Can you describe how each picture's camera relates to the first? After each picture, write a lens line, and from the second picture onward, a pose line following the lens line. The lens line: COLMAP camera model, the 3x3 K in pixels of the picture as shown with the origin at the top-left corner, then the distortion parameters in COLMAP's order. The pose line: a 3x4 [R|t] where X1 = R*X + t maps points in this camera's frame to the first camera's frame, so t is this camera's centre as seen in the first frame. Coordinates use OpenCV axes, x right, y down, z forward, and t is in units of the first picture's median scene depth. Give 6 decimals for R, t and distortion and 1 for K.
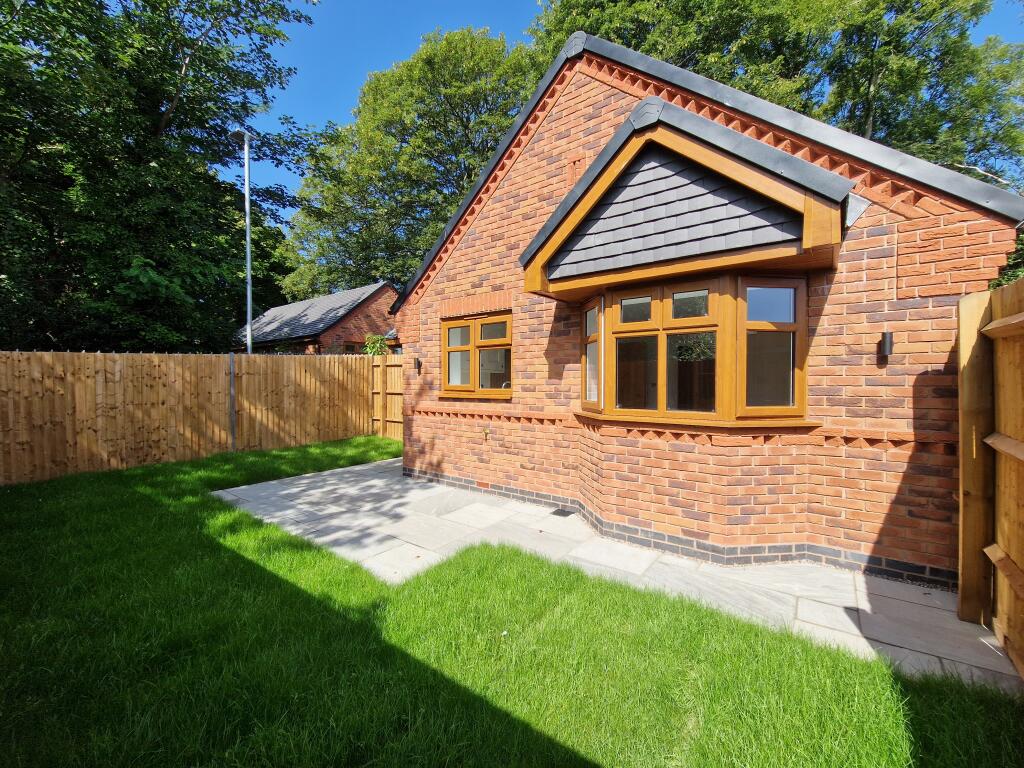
lens RADIAL K [[418.7, 0, 509.2], [0, 418.7, 384.5], [0, 0, 1]] dist [0.000151, -0.000056]
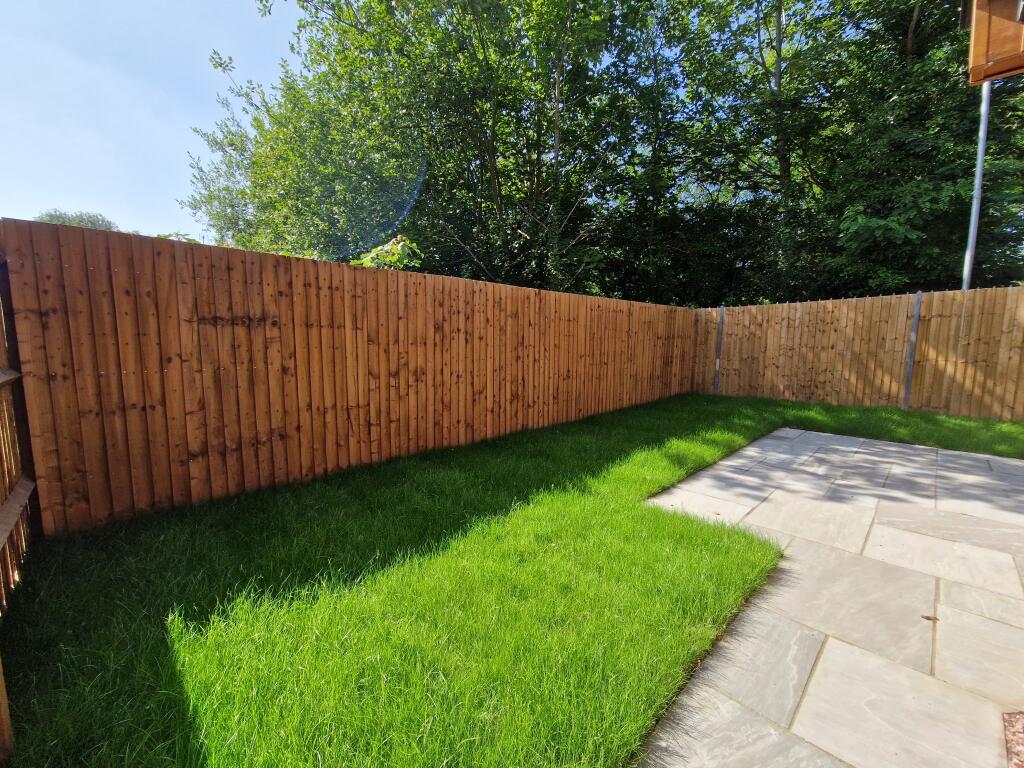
lens RADIAL K [[418.7, 0, 508.1], [0, 418.7, 382.8], [0, 0, 1]] dist [0.000151, -0.000056]
pose [[-0.147726, 0.108042, -0.983109, 0.356617], [-0.014575, 0.993670, 0.111393, 0.029491], [0.988921, 0.030785, -0.145216, 0.372657]]
